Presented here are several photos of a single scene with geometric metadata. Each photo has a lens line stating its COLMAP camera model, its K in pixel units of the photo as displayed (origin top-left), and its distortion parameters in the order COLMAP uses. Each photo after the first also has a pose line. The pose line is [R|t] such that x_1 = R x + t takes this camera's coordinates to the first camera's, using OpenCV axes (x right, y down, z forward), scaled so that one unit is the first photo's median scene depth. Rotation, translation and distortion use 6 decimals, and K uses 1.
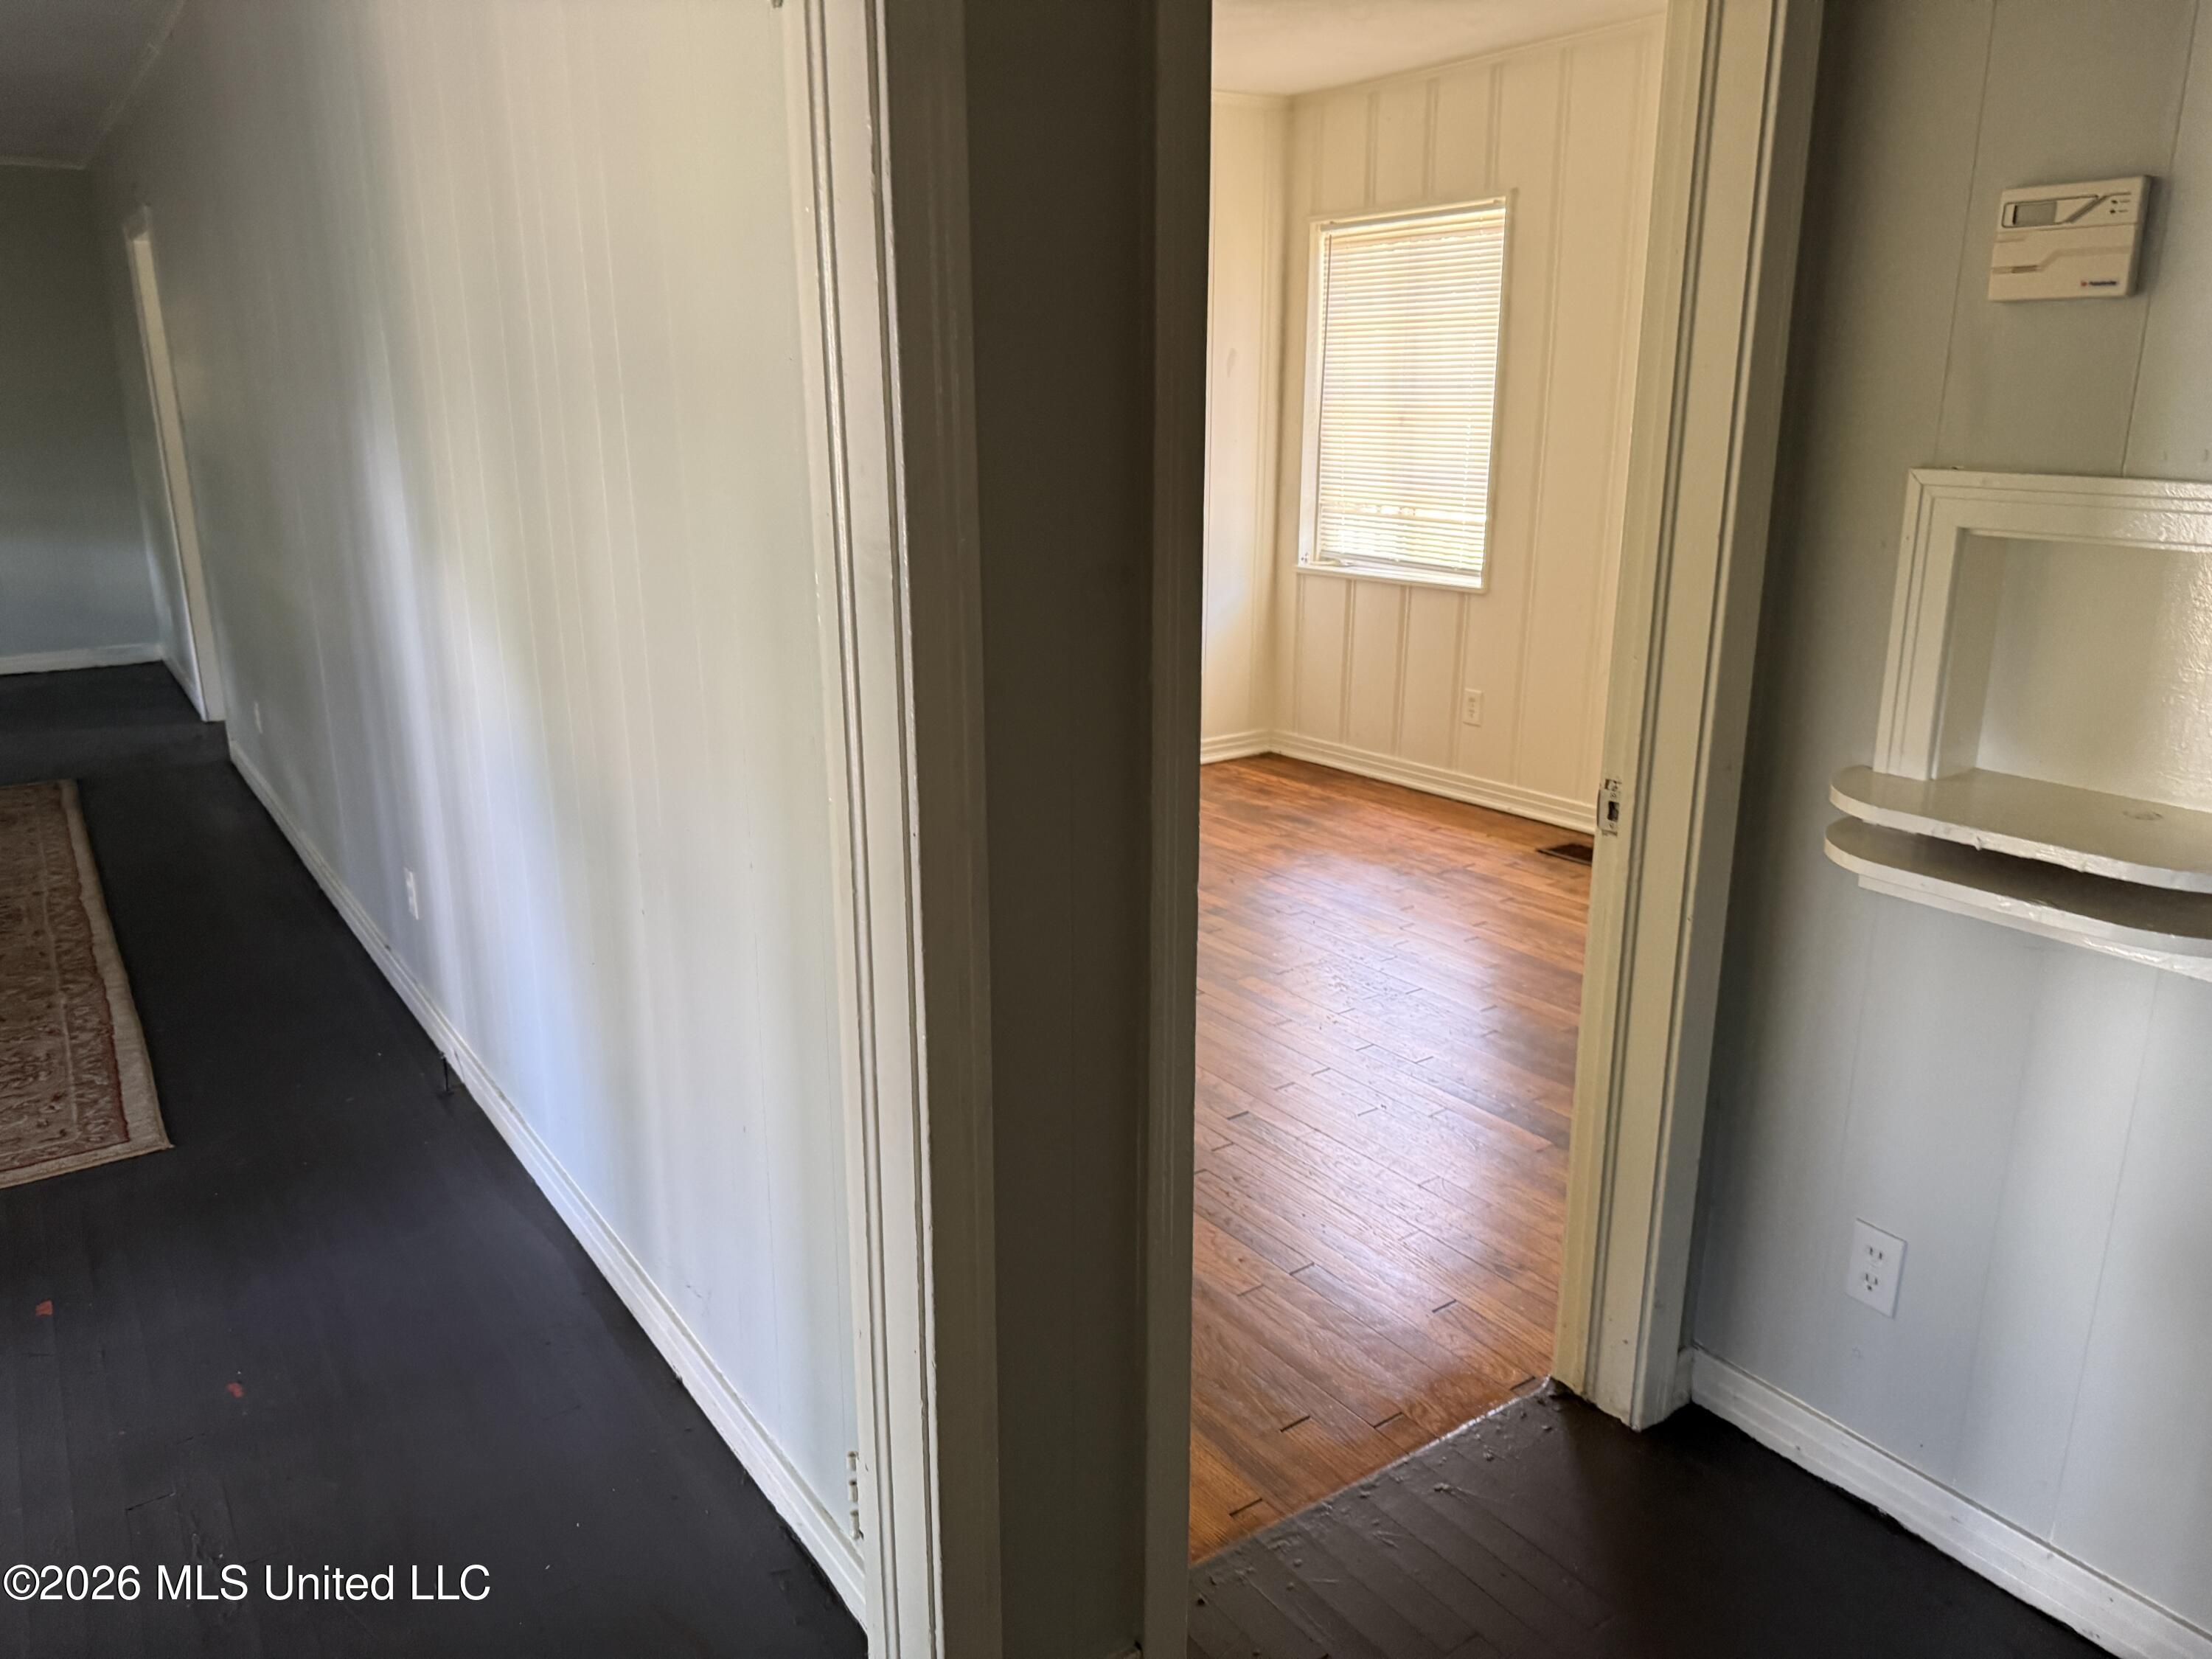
lens RADIAL K [[1555.2, 0, 1106.0], [0, 1555.2, 829.5], [0, 0, 1]] dist [0.074429, -0.068905]
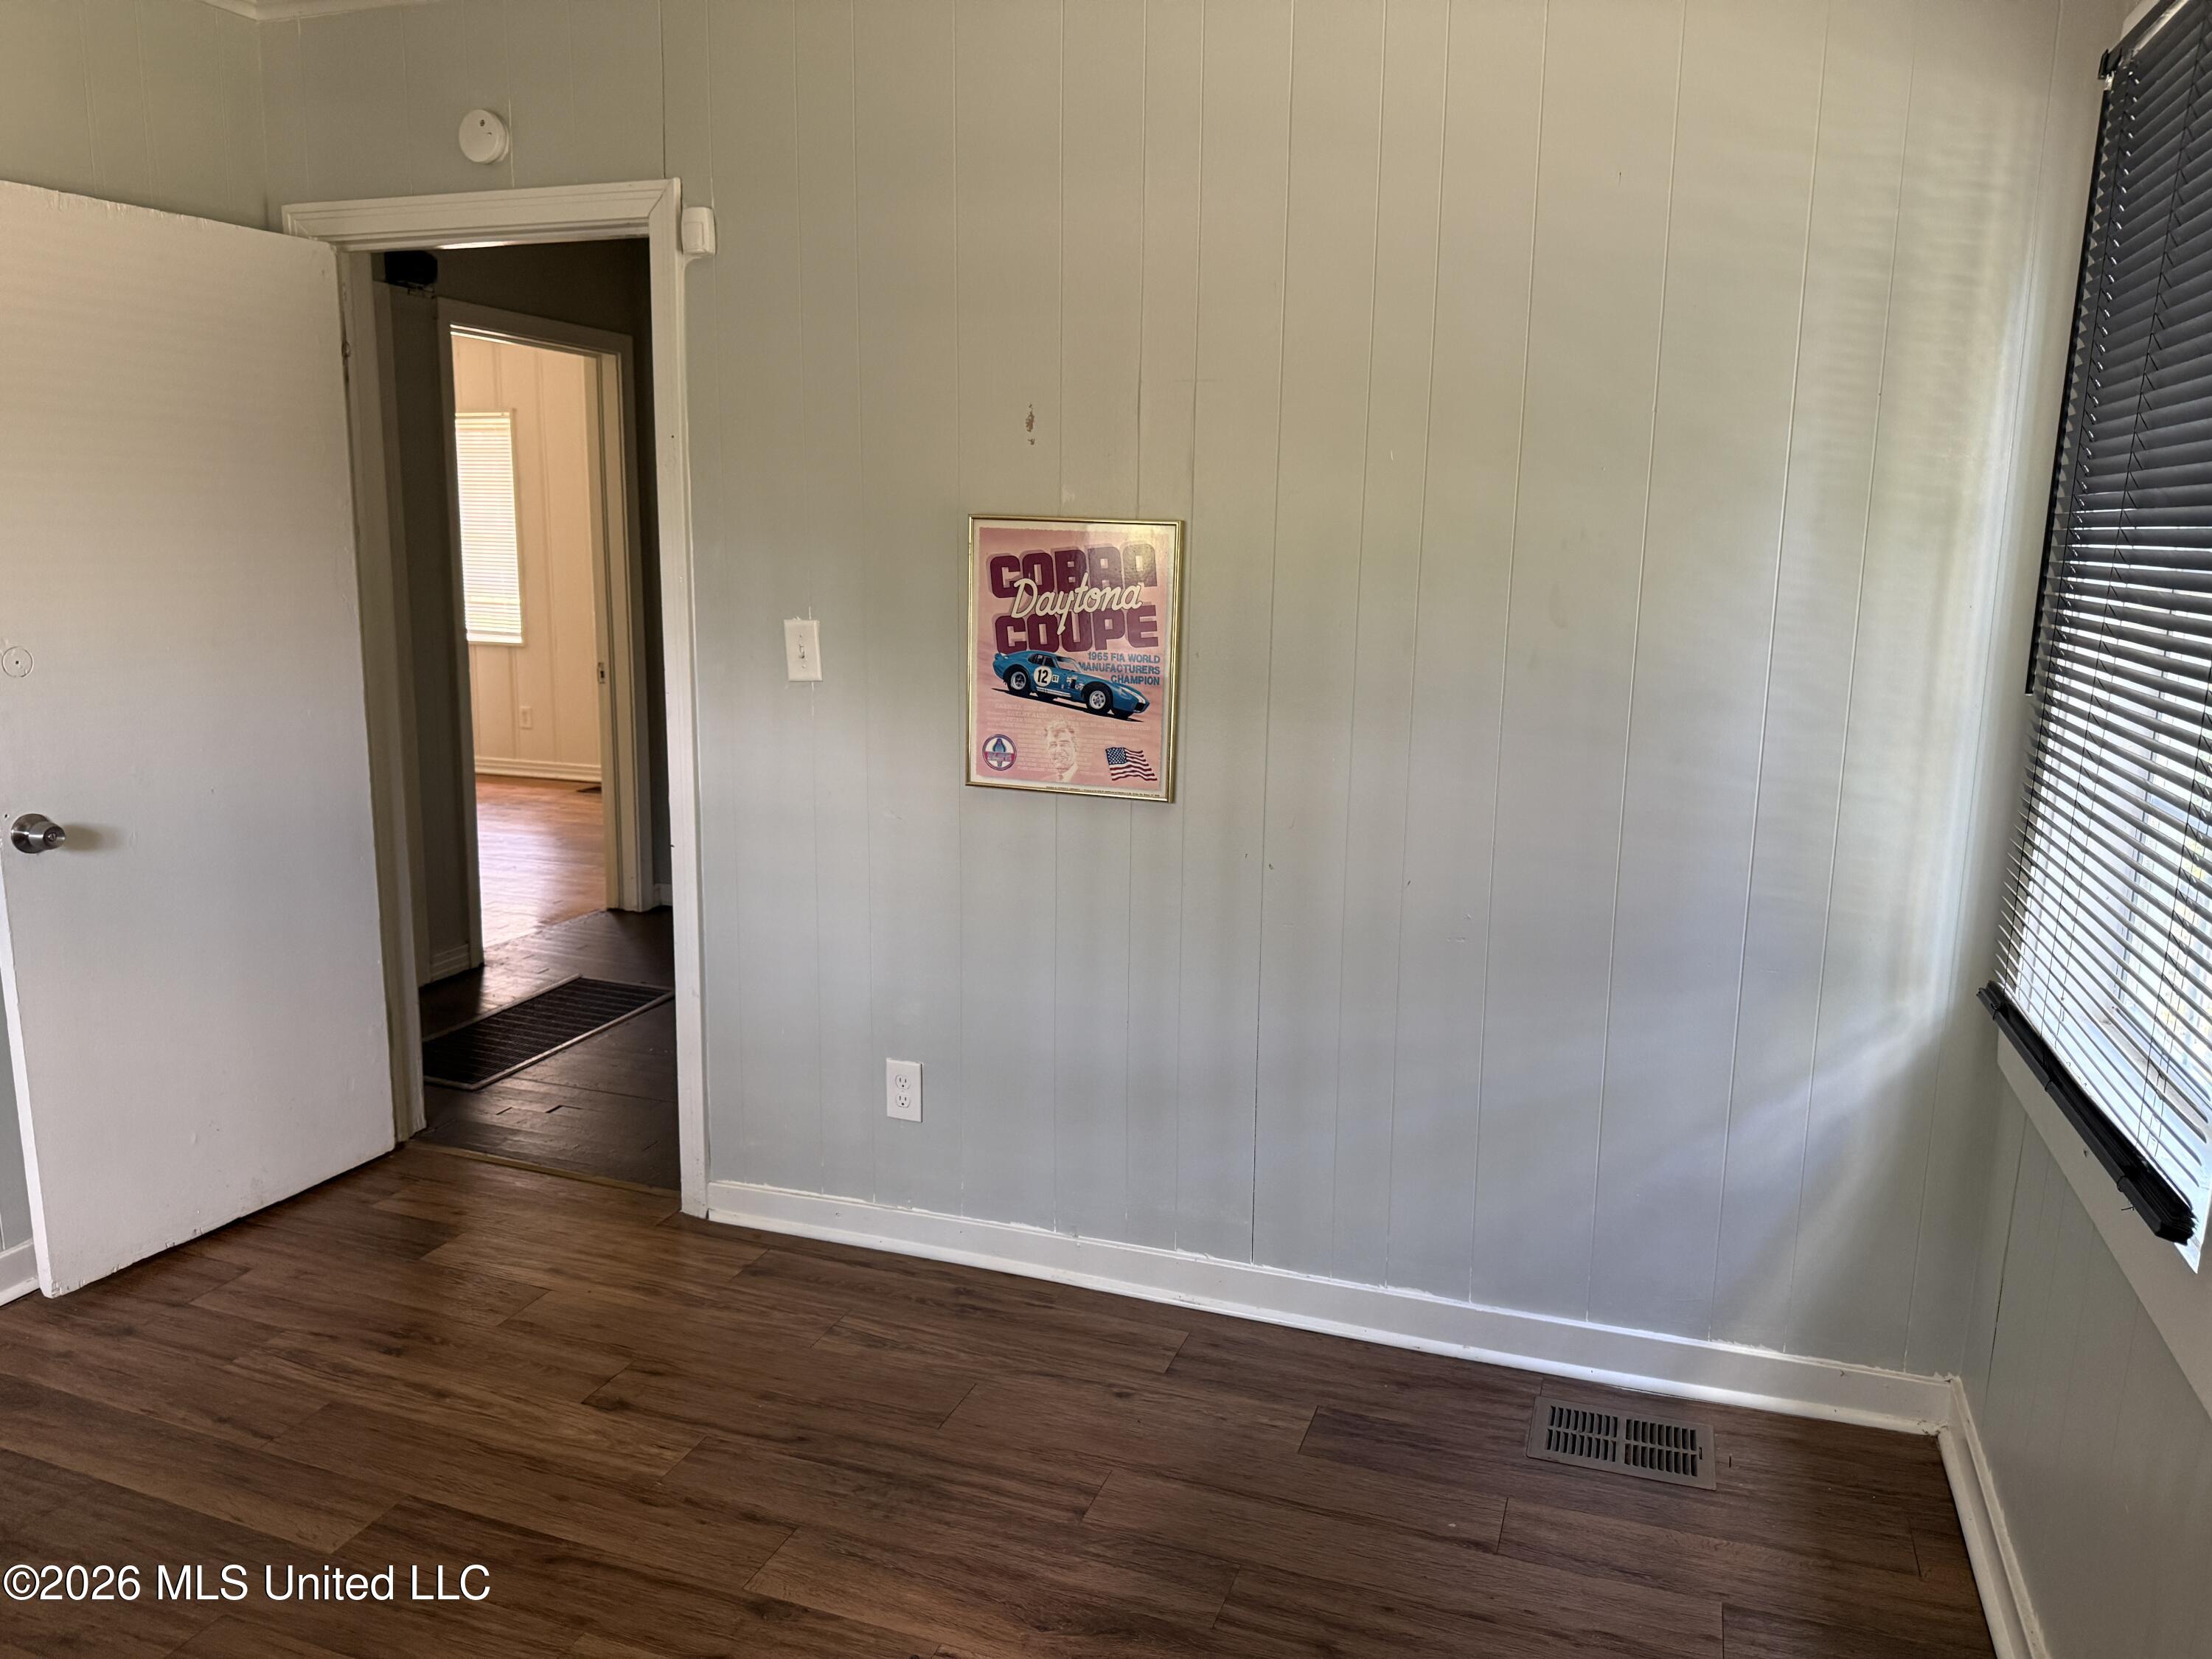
lens RADIAL K [[1555.2, 0, 1106.0], [0, 1555.2, 829.5], [0, 0, 1]] dist [0.074429, -0.068905]
pose [[0.820027, -0.081793, 0.566450, -0.216713], [0.133809, 0.989704, -0.050801, 0.215959], [-0.556462, 0.117454, 0.822529, -0.701612]]
